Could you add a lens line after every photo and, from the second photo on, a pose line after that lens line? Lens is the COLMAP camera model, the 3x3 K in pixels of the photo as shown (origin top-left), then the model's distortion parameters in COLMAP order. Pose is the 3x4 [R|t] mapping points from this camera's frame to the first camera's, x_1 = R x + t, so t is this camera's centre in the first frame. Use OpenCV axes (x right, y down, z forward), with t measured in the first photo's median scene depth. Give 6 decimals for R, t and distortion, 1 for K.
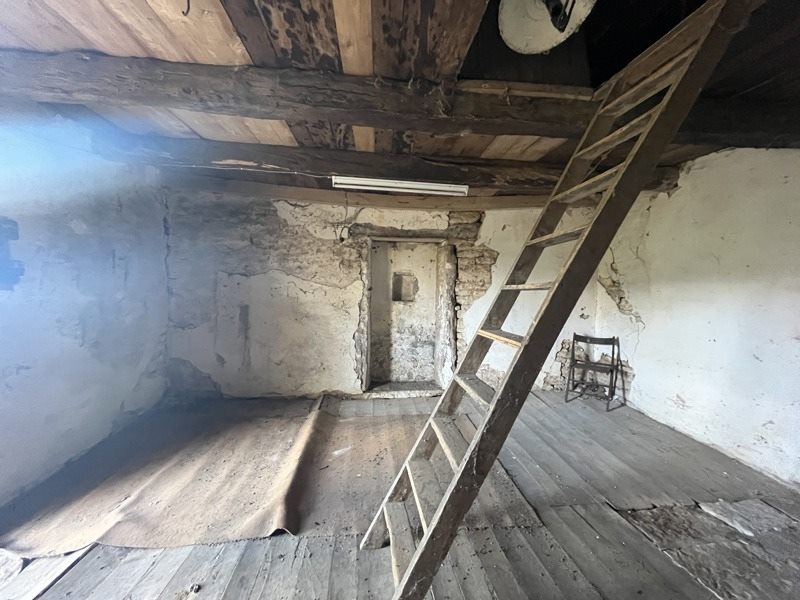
lens RADIAL K [[321.4, 0, 399.0], [0, 321.4, 300.4], [0, 0, 1]] dist [-0.003277, -0.000101]
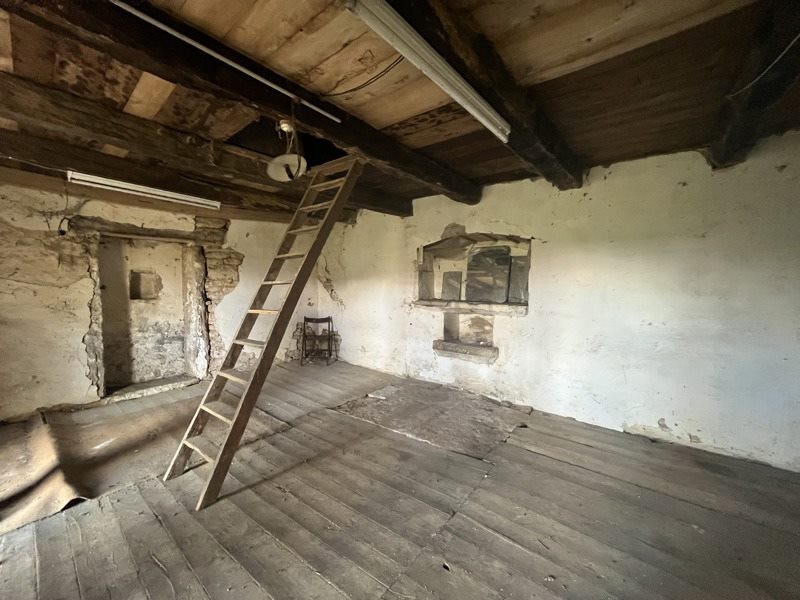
lens RADIAL K [[321.4, 0, 399.0], [0, 321.4, 300.4], [0, 0, 1]] dist [-0.003277, -0.000101]
pose [[0.705569, -0.048112, 0.707006, -0.146179], [0.041953, 0.998779, 0.026100, 0.014207], [-0.707398, 0.011246, 0.706726, -0.273577]]
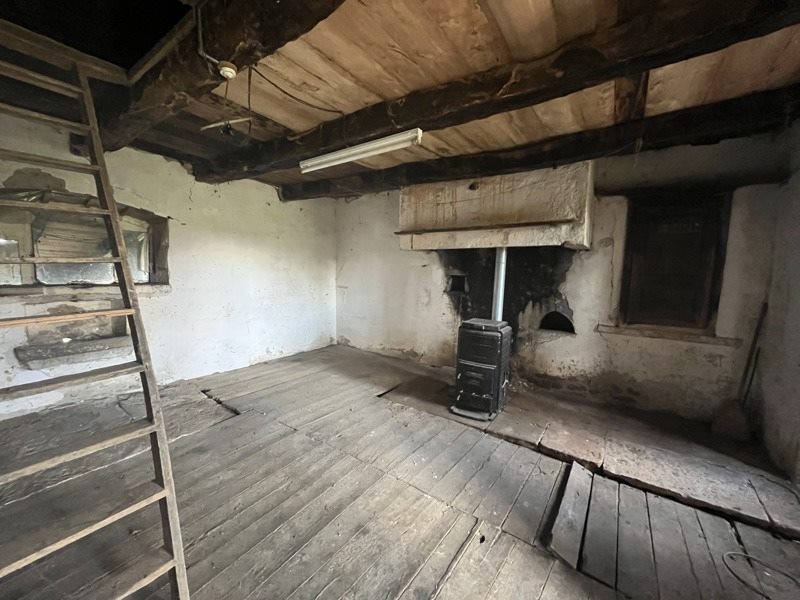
lens RADIAL K [[321.4, 0, 399.0], [0, 321.4, 300.4], [0, 0, 1]] dist [-0.003277, -0.000101]
pose [[-0.749372, -0.099577, 0.654619, -0.352262], [-0.000706, 0.988747, 0.149594, -0.025584], [-0.662148, 0.111639, -0.741010, 0.372798]]
